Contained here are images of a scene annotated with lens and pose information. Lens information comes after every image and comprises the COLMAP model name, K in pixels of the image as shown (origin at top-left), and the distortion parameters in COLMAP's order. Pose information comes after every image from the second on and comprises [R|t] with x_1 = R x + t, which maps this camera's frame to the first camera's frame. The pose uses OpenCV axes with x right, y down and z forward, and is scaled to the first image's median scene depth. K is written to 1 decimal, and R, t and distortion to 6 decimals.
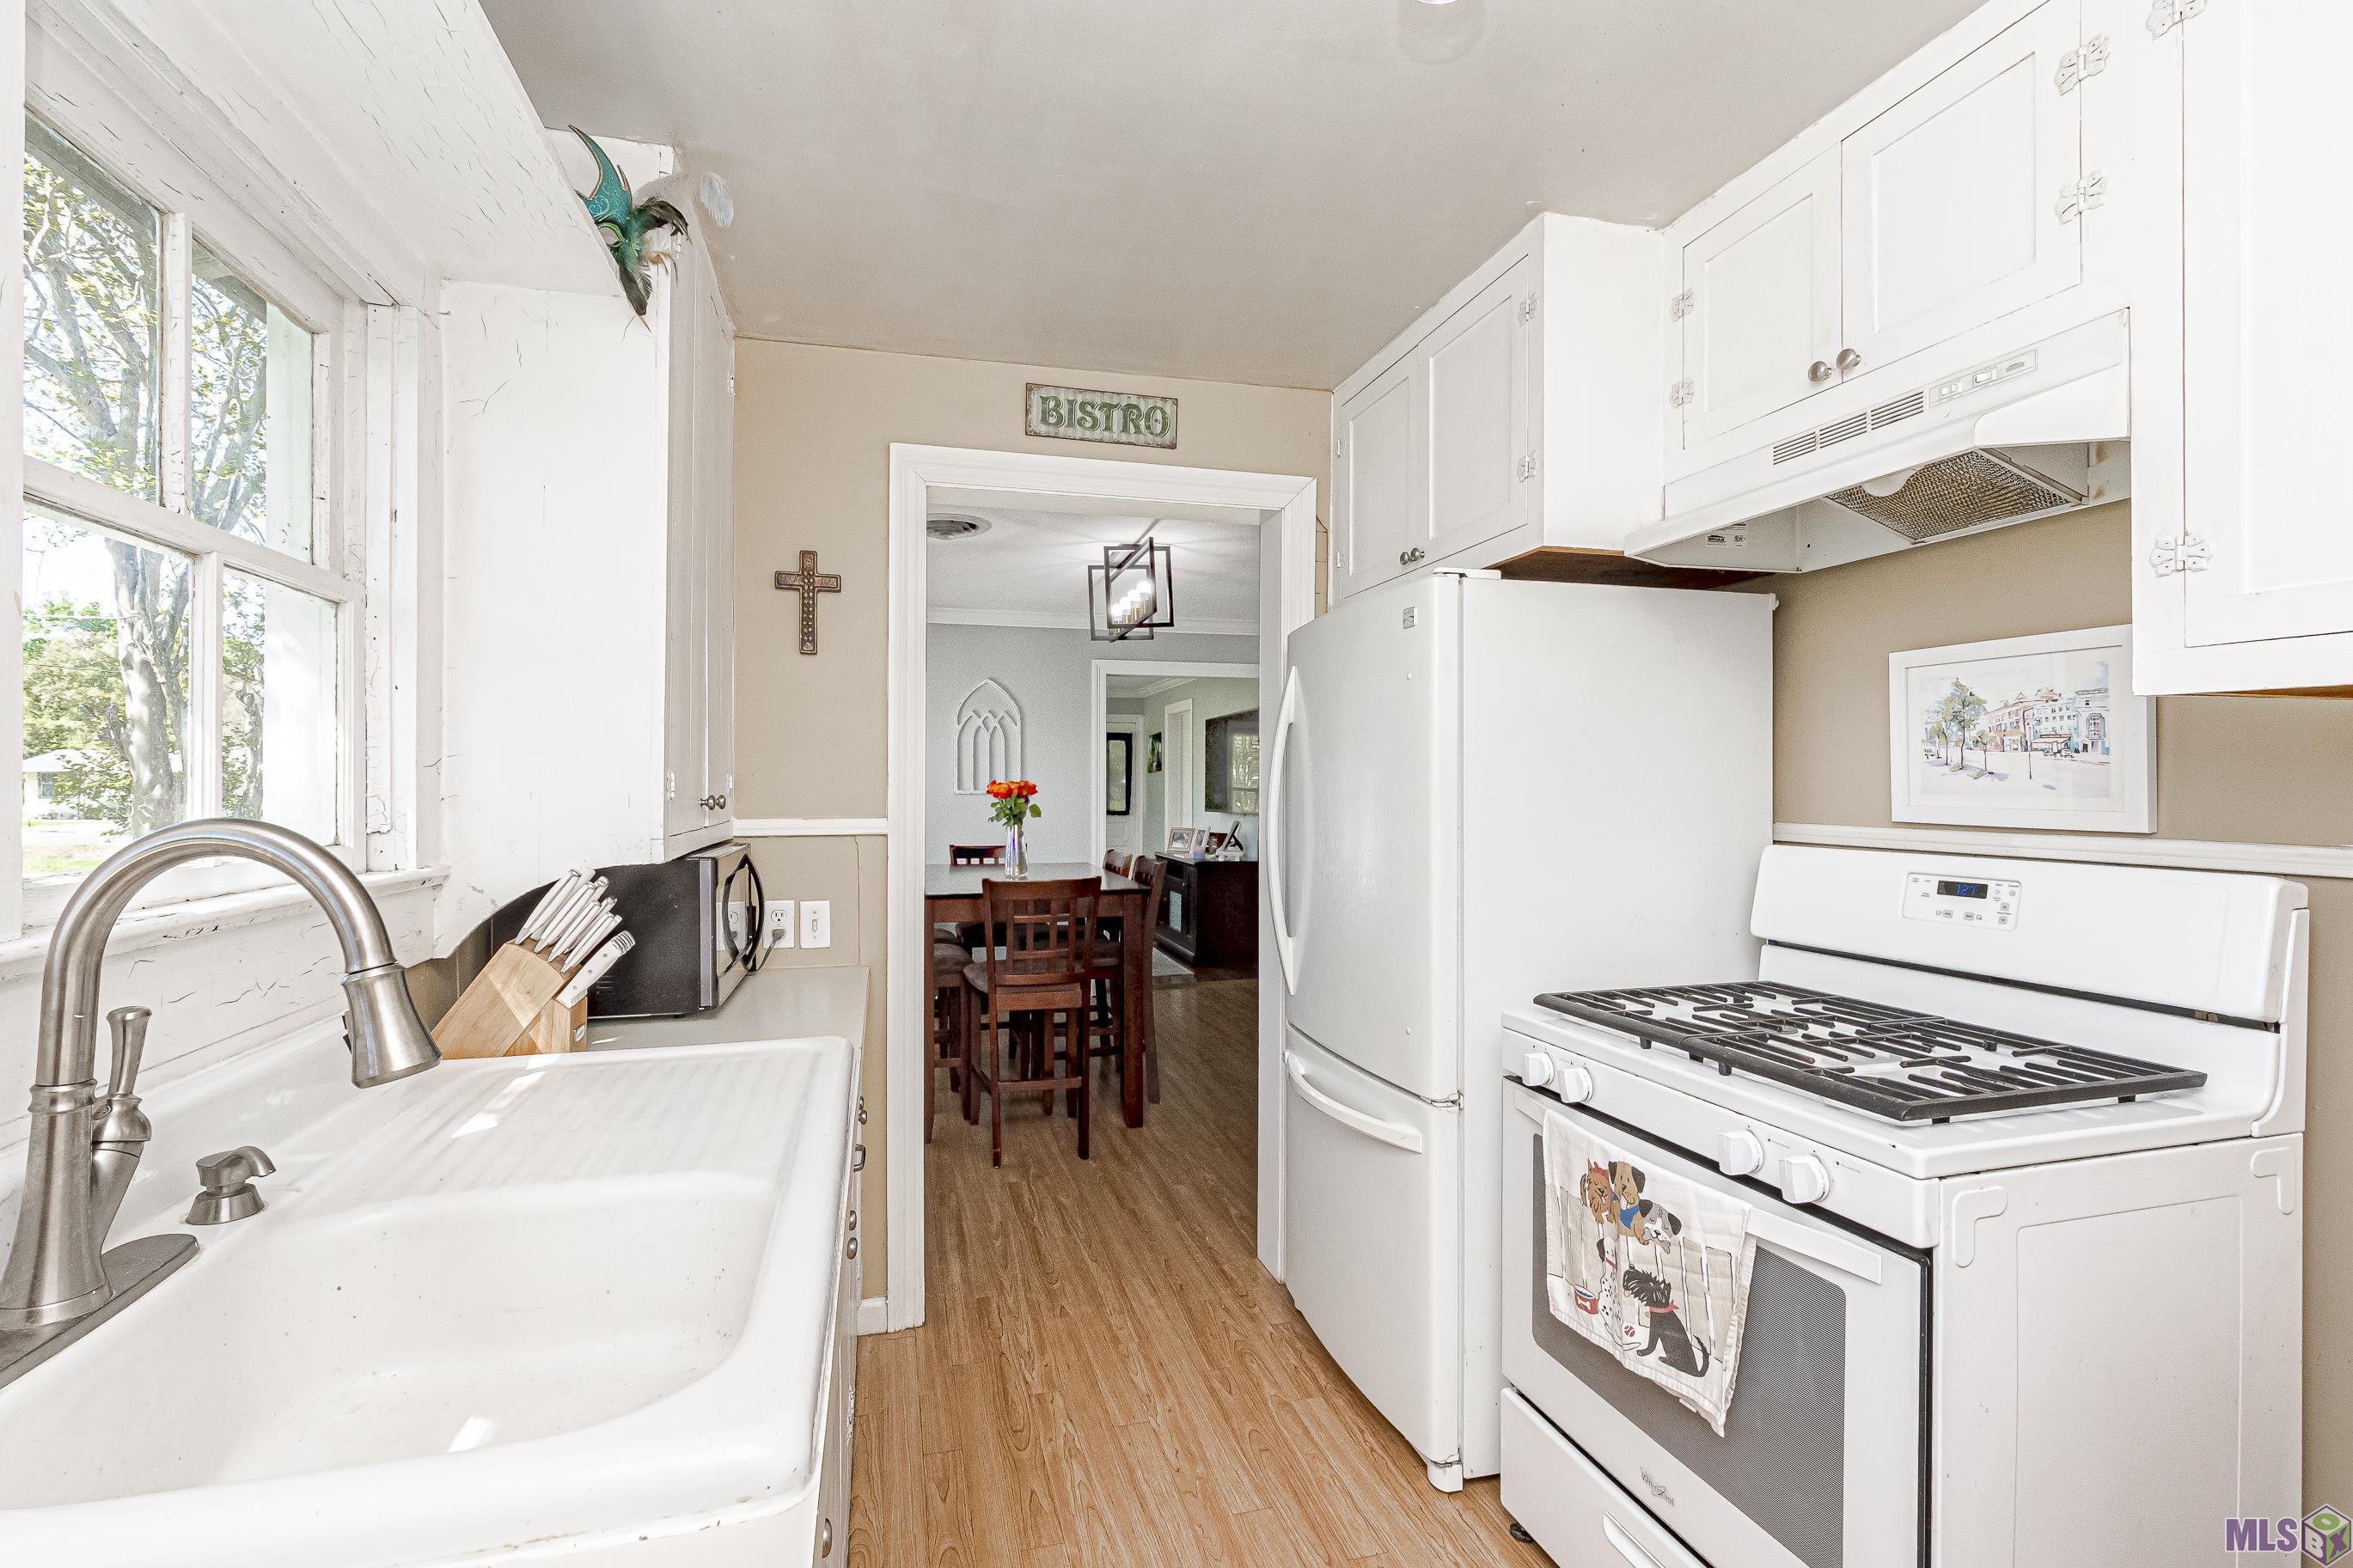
lens RADIAL K [[1109.1, 0, 1176.5], [0, 1109.1, 784.0], [0, 0, 1]] dist [-0.002772, -0.015078]
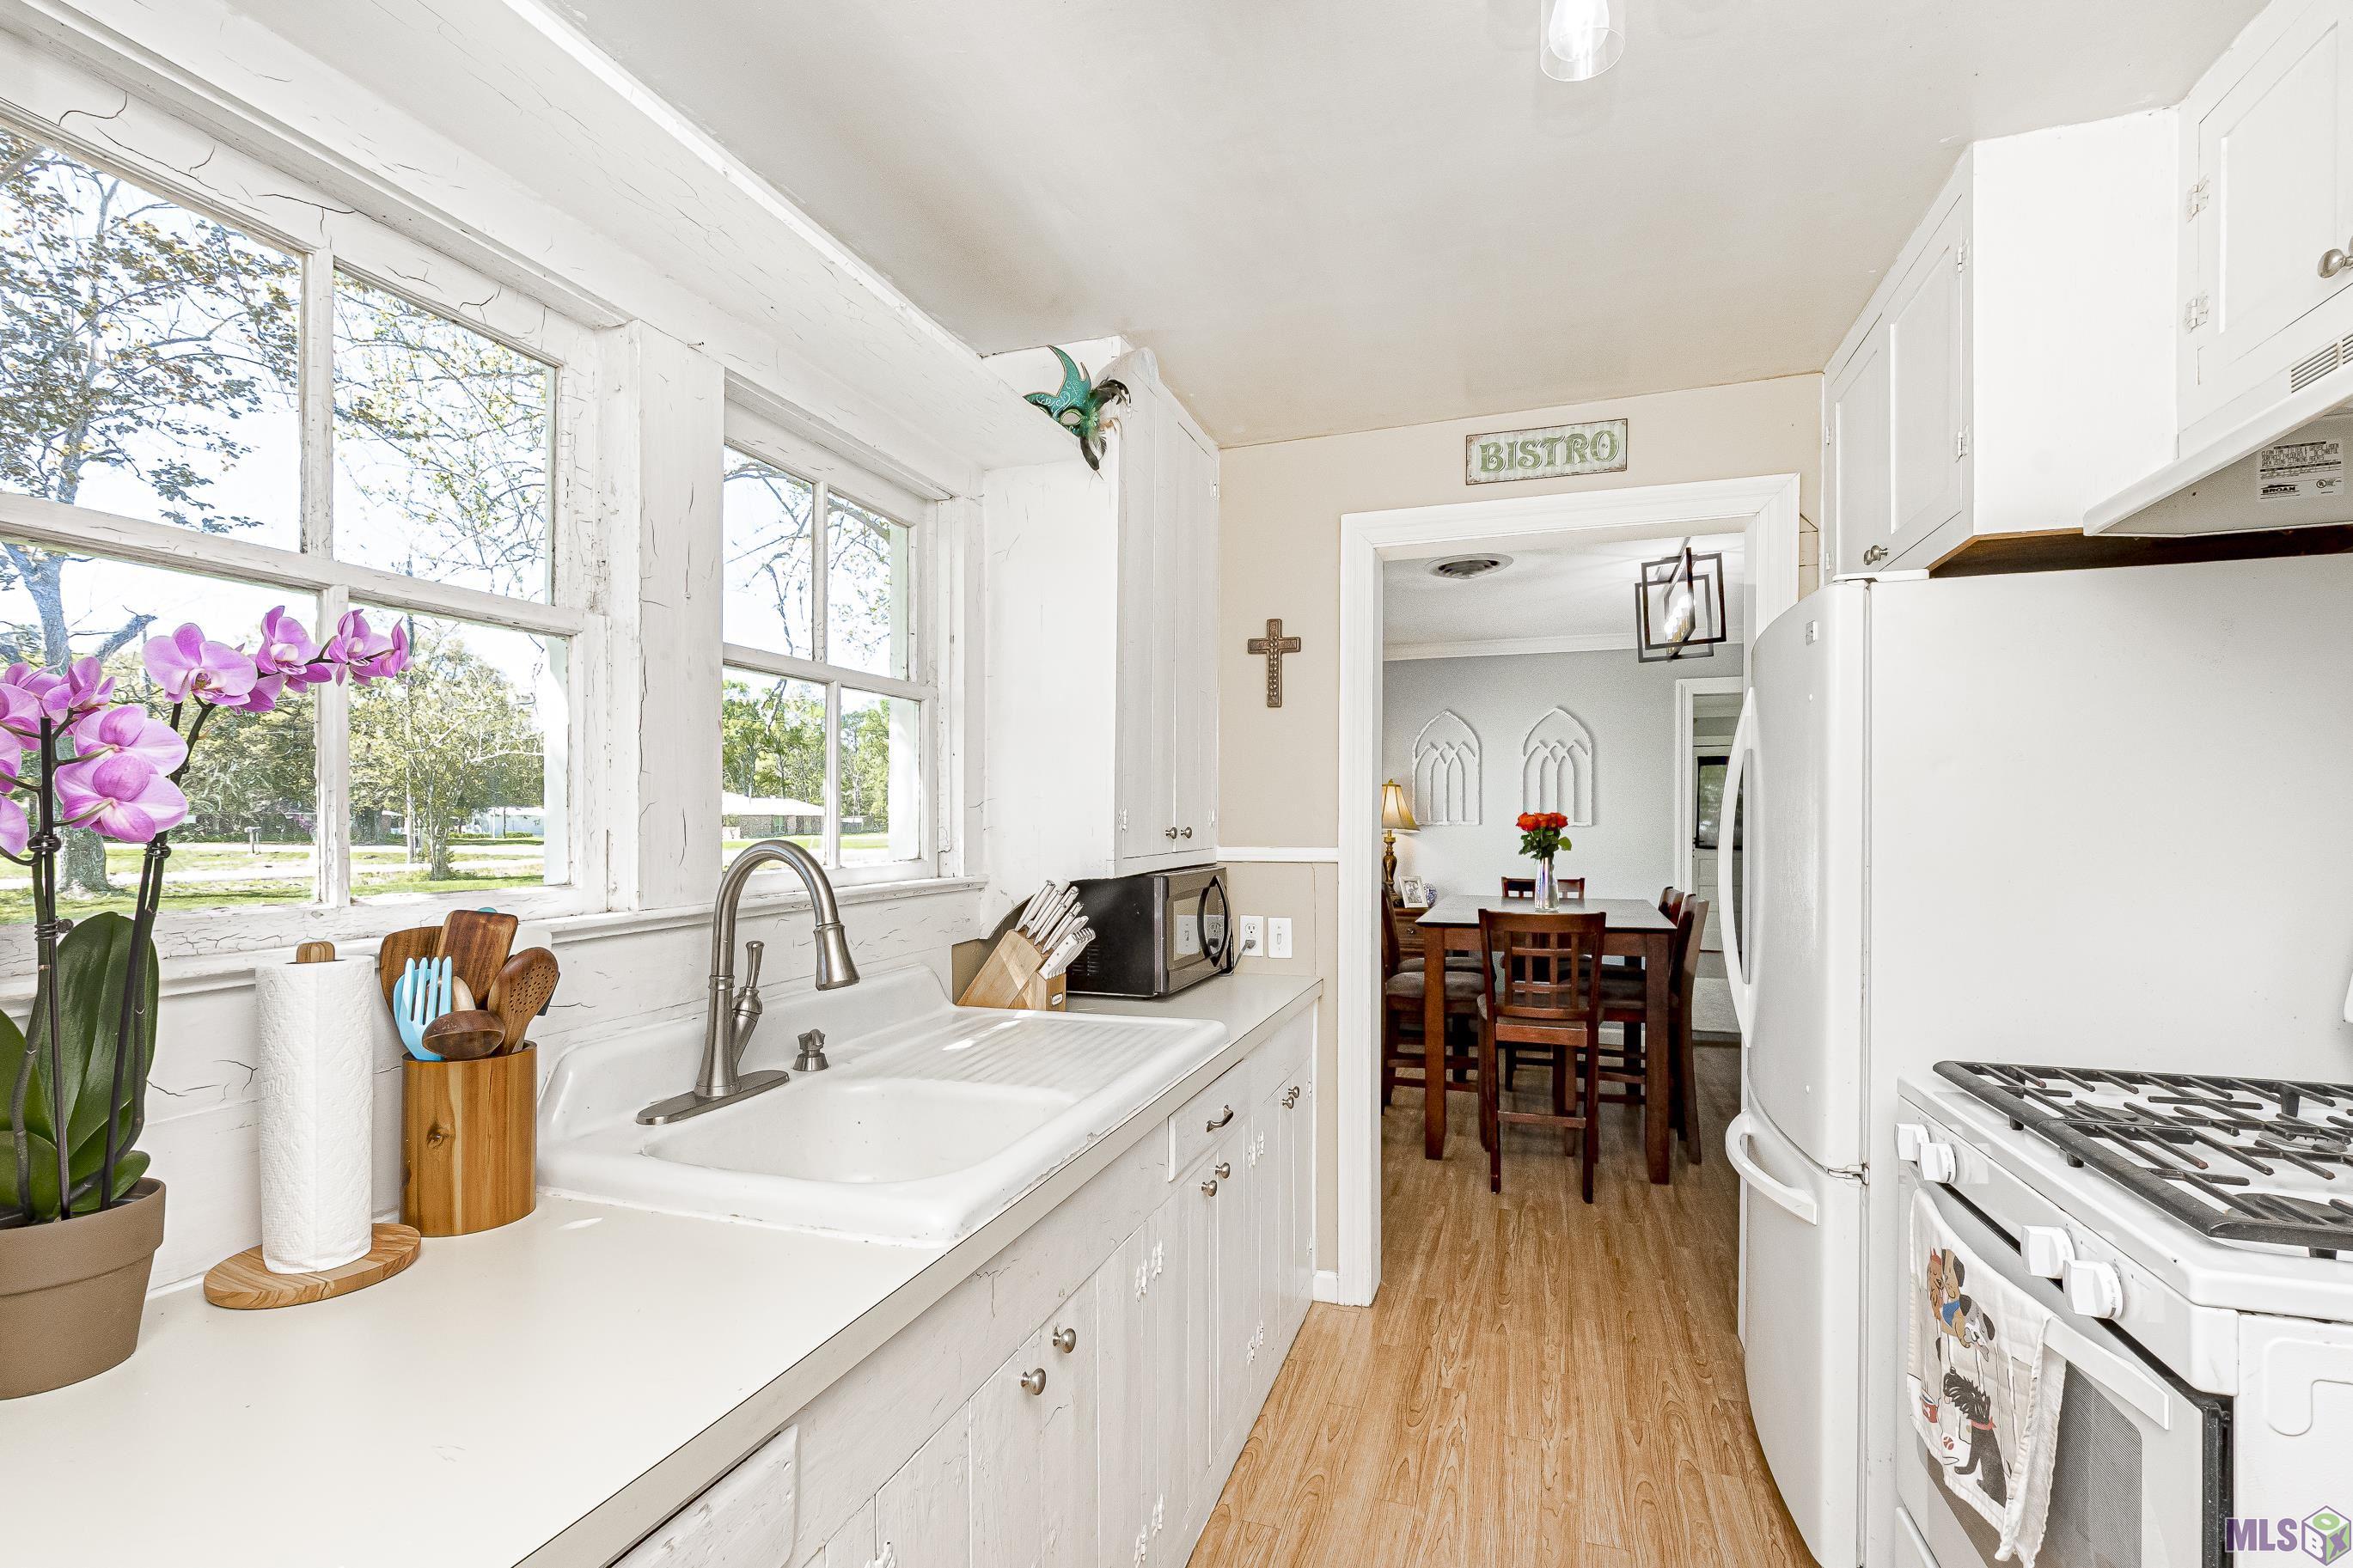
lens RADIAL K [[1228.6, 0, 1174.3], [0, 1228.6, 804.7], [0, 0, 1]] dist [-0.022140, 0.000589]
pose [[0.797736, -0.008166, -0.602952, 0.404173], [0.003488, 0.999954, -0.008928, -0.002724], [0.602997, 0.005019, 0.797727, -0.108935]]
